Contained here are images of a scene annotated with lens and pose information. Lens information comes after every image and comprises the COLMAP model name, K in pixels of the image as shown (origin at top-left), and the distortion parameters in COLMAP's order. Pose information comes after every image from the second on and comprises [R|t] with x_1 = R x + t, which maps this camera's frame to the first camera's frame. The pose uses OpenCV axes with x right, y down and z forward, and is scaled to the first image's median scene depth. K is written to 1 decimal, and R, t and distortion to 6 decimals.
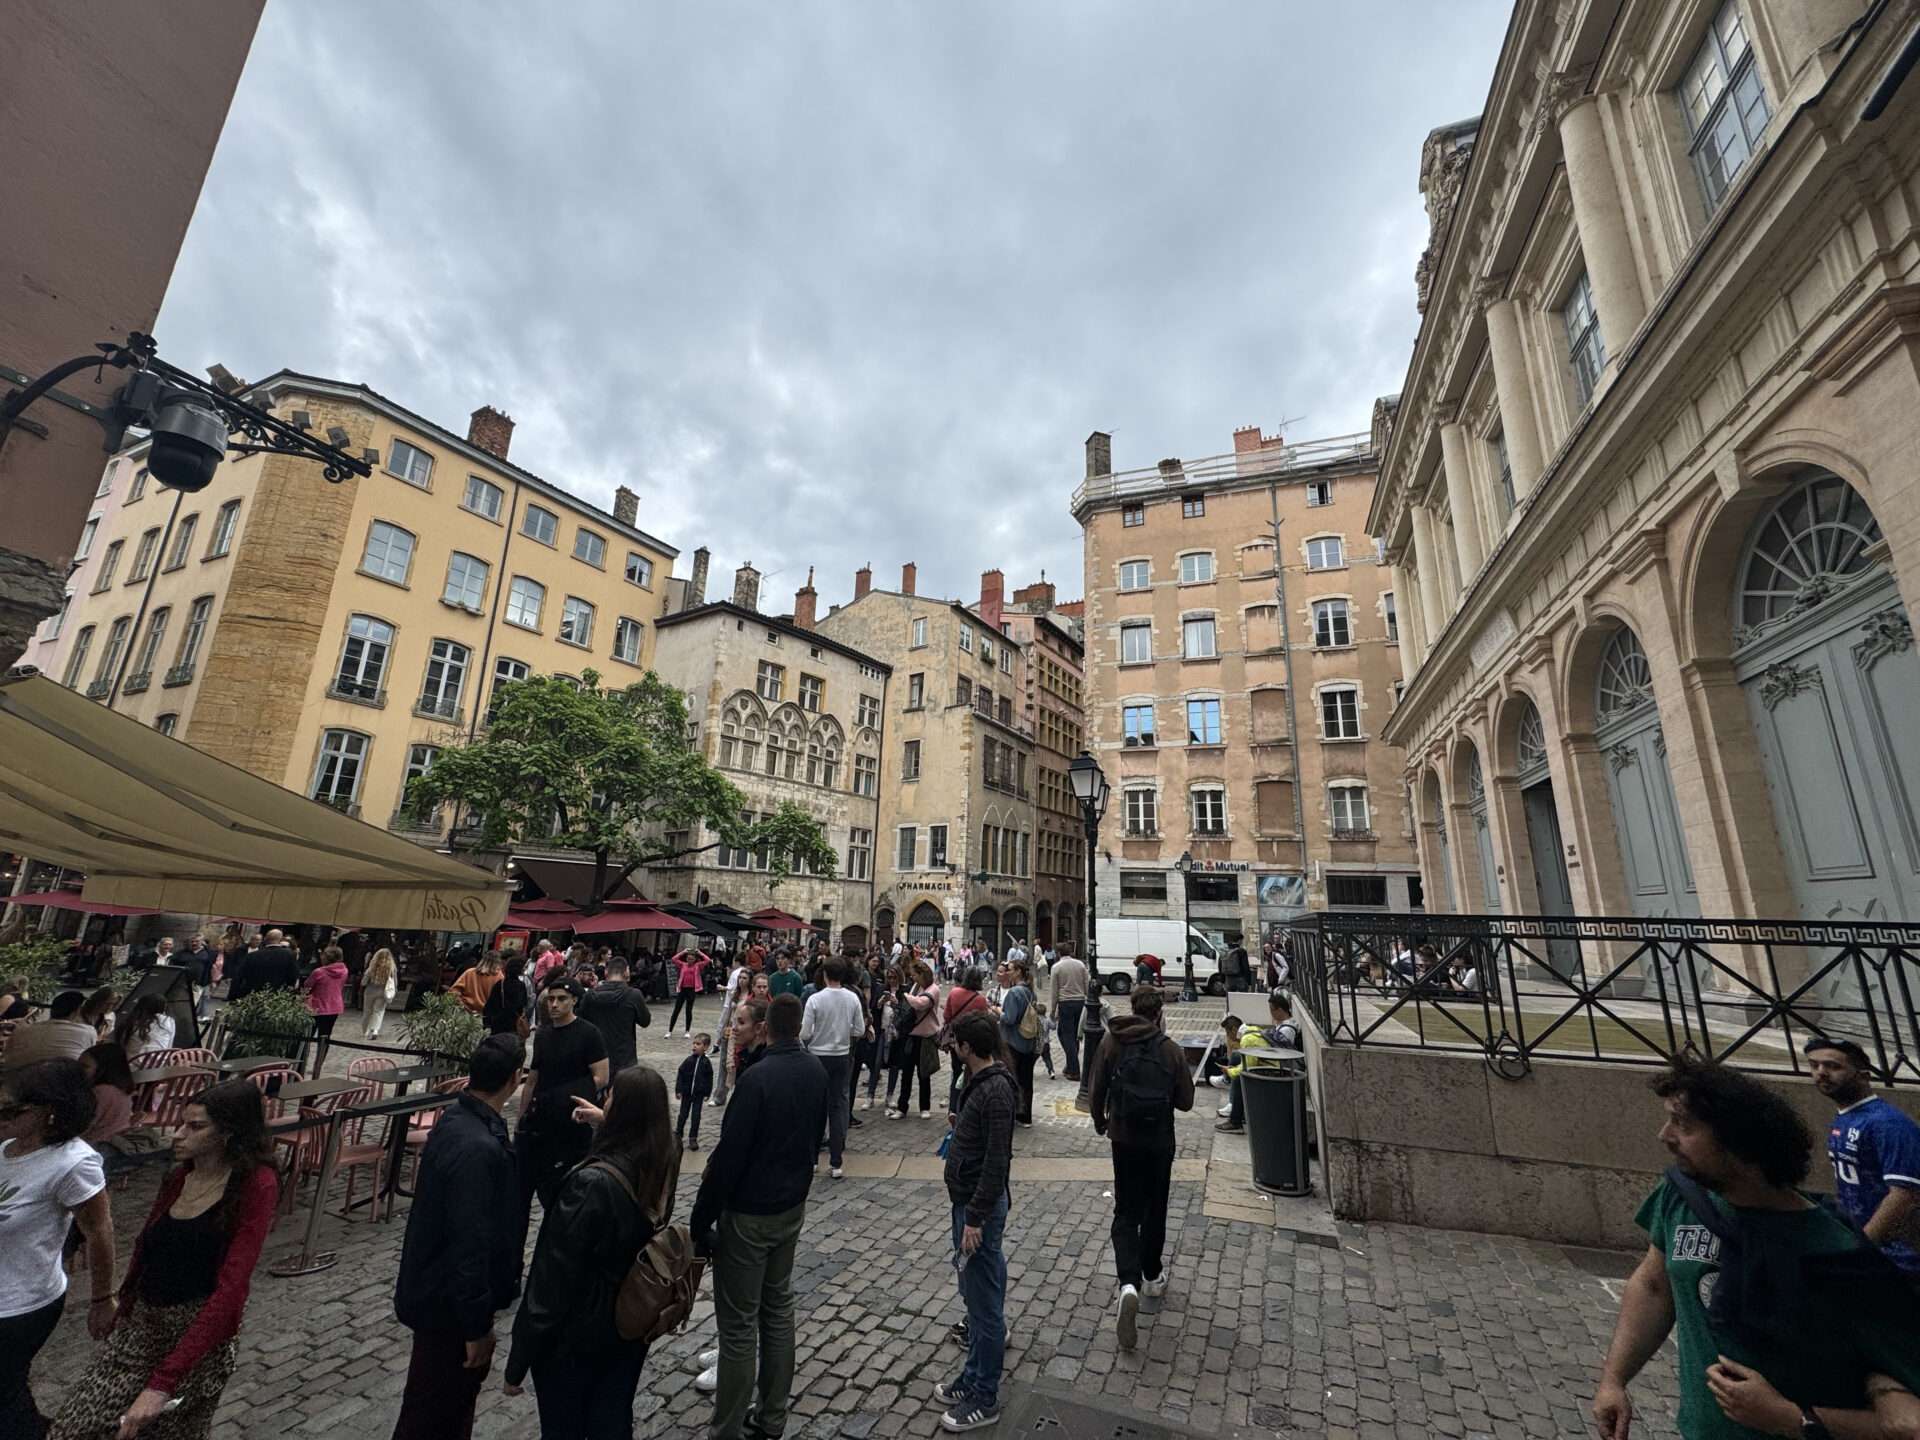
lens RADIAL K [[753.7, 0, 965.1], [0, 753.7, 725.2], [0, 0, 1]] dist [-0.001551, -0.000087]
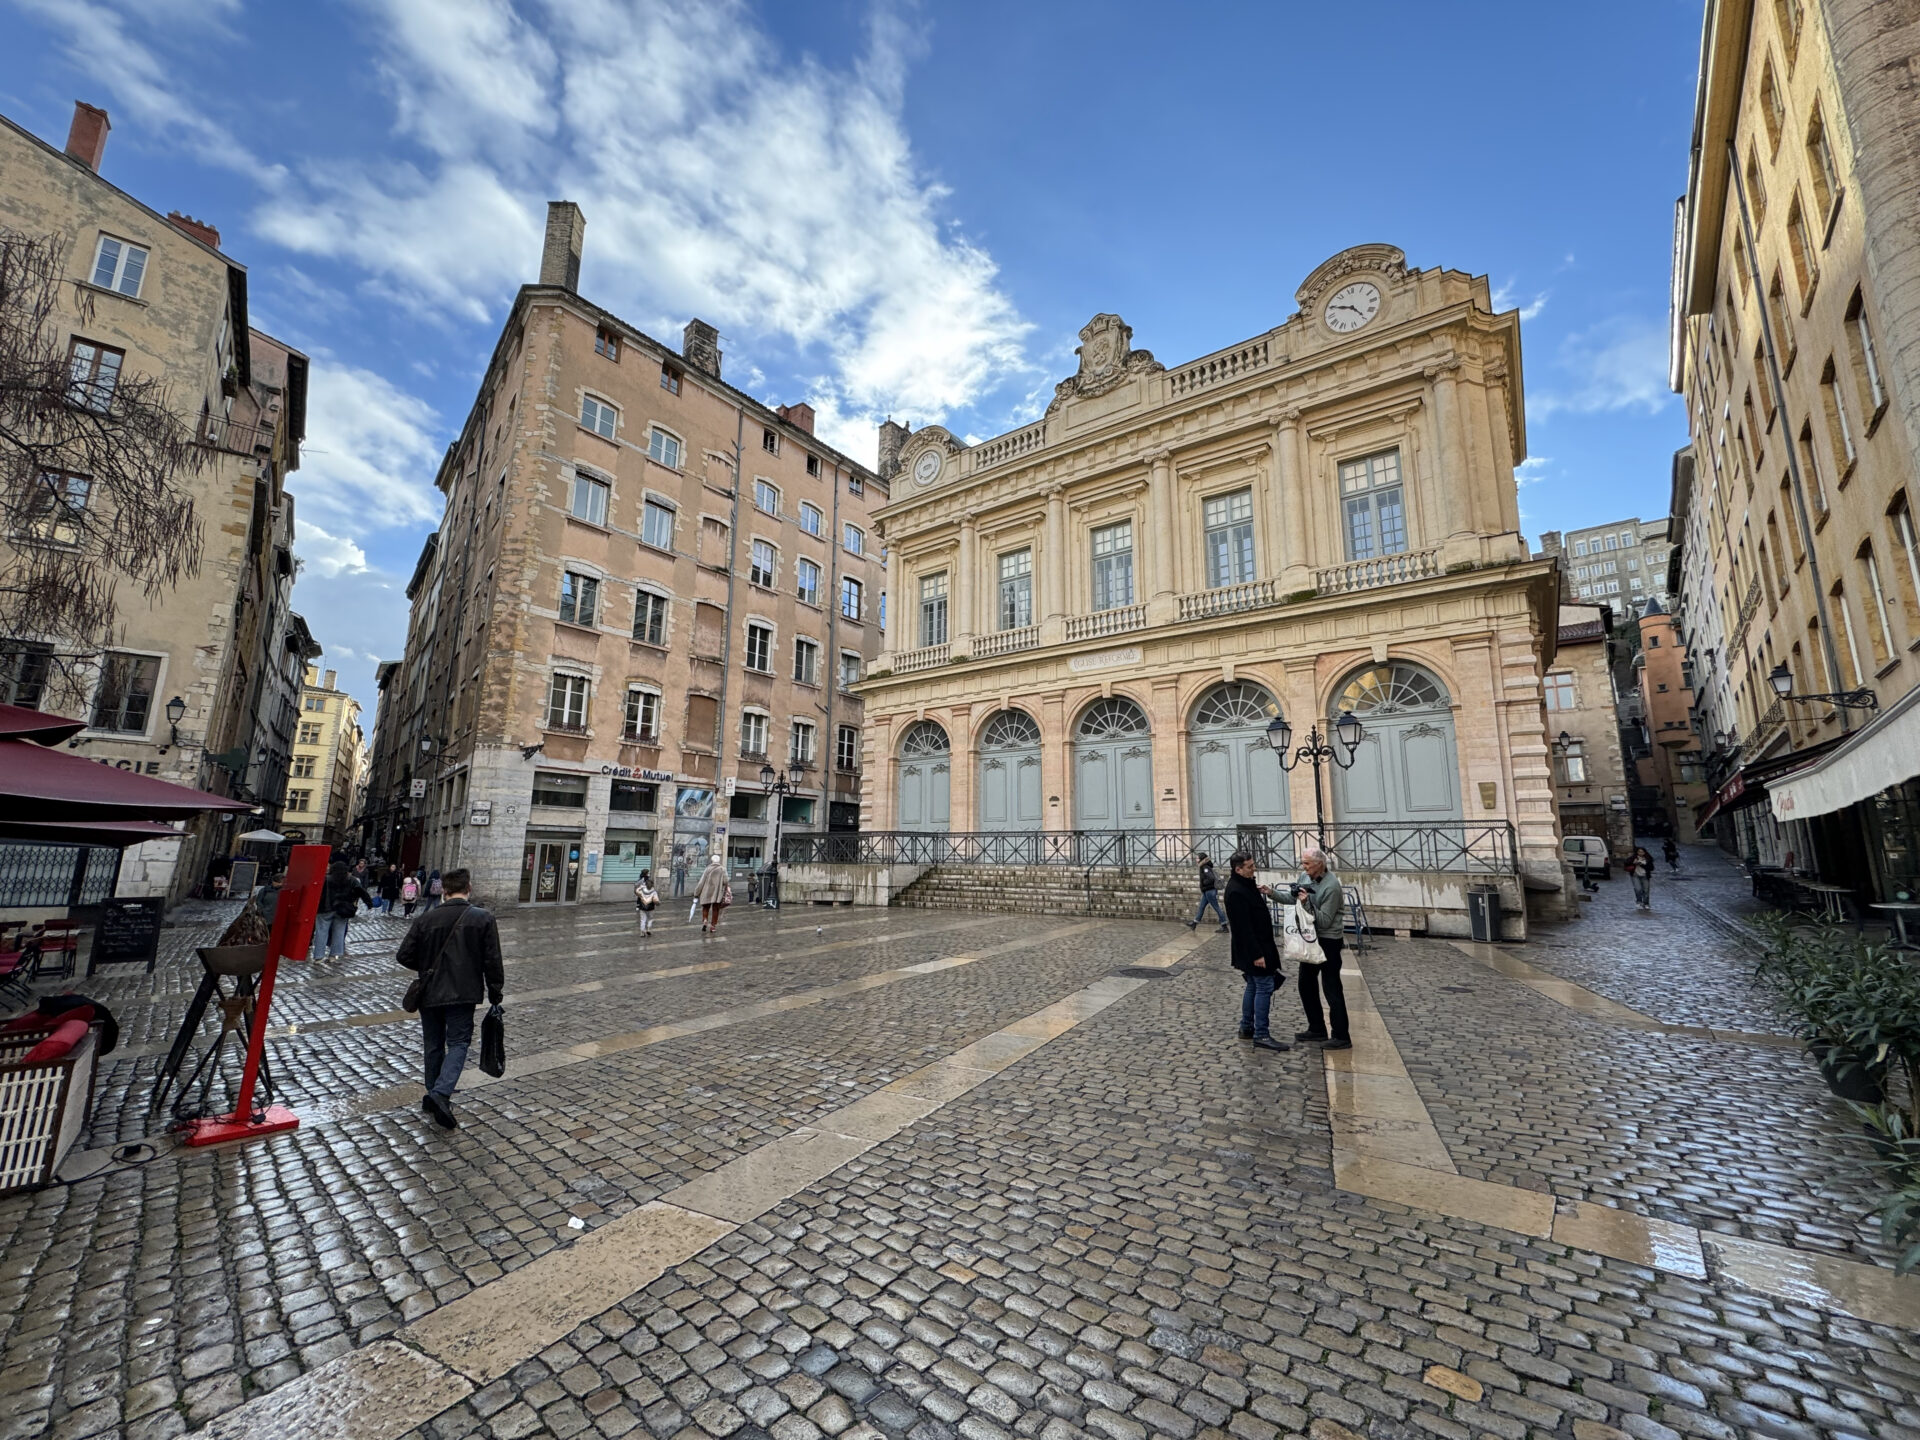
lens RADIAL K [[764.0, 0, 956.4], [0, 764.0, 722.6], [0, 0, 1]] dist [-0.001369, -0.000231]
pose [[0.291376, 0.141959, 0.946017, -0.423992], [-0.237980, 0.968594, -0.072049, 0.095028], [-0.926534, -0.204140, 0.316008, 0.336140]]
